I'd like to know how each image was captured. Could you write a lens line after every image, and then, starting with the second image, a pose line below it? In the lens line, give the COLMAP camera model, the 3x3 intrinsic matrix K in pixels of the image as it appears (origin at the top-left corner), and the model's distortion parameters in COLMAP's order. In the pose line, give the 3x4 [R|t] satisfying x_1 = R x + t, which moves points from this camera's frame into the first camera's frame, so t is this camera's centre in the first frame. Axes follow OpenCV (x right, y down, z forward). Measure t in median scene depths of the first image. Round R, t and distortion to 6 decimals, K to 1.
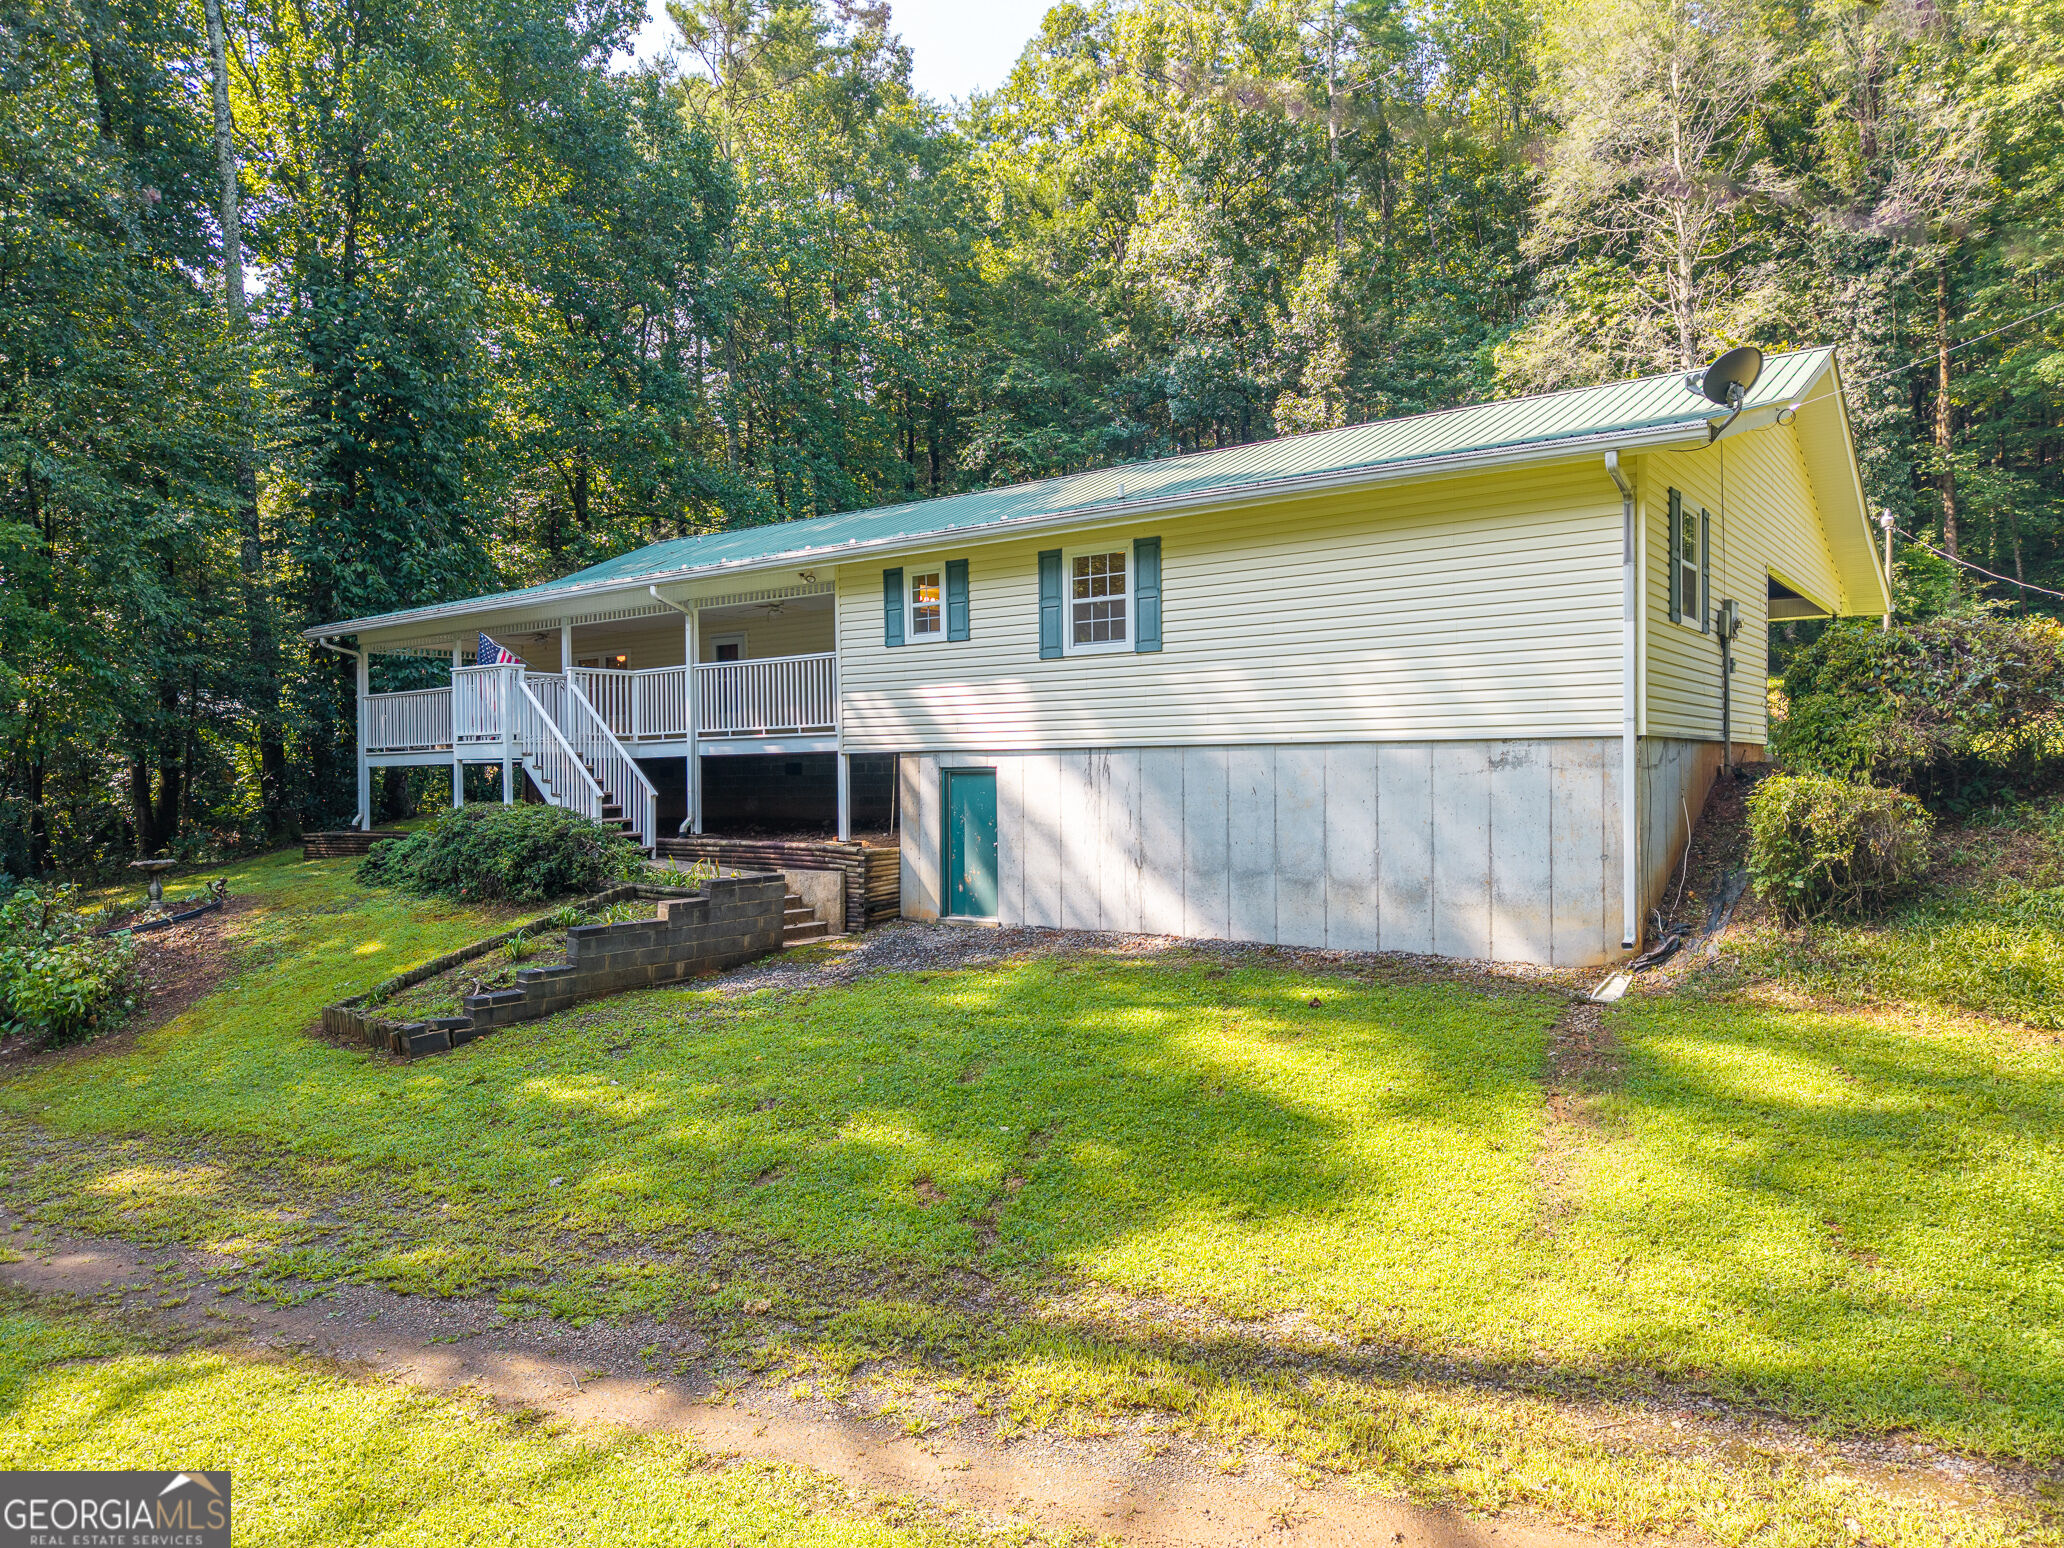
lens RADIAL K [[1374.5, 0, 1032.0], [0, 1374.5, 774.0], [0, 0, 1]] dist [0.032396, -0.032211]
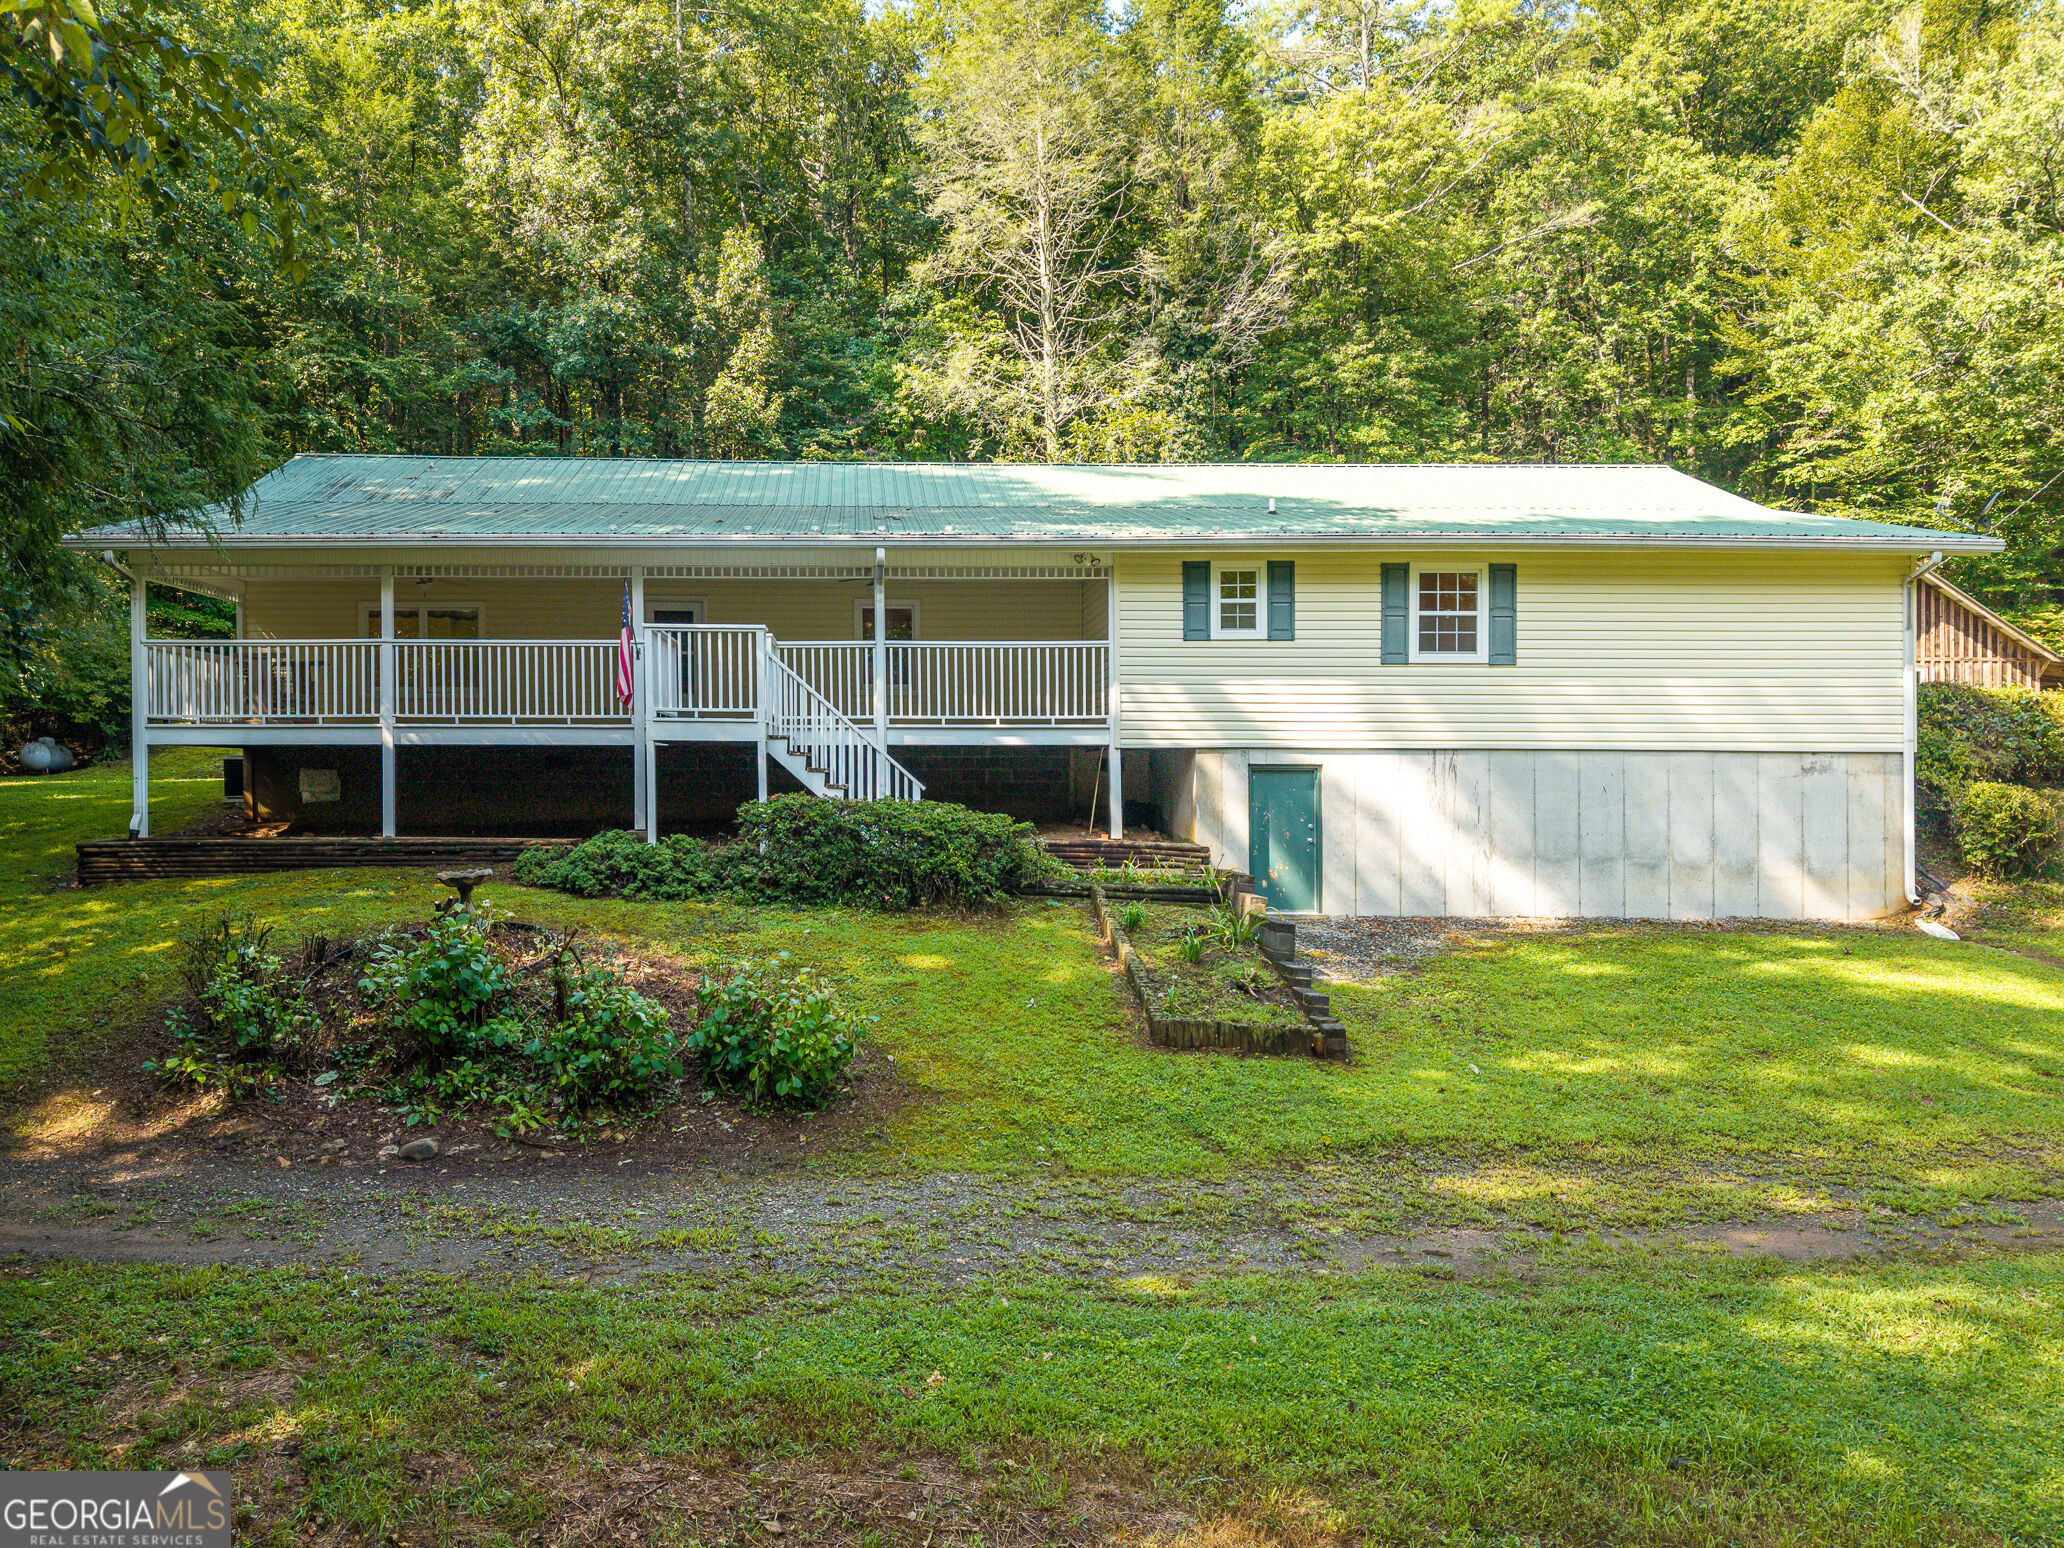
lens RADIAL K [[1470.2, 0, 1032.0], [0, 1470.2, 774.0], [0, 0, 1]] dist [0.000812, -0.048381]
pose [[0.819528, 0.017367, 0.572777, -0.862441], [-0.013356, 0.999848, -0.011207, 0.017604], [-0.572884, 0.001535, 0.819635, 0.223680]]
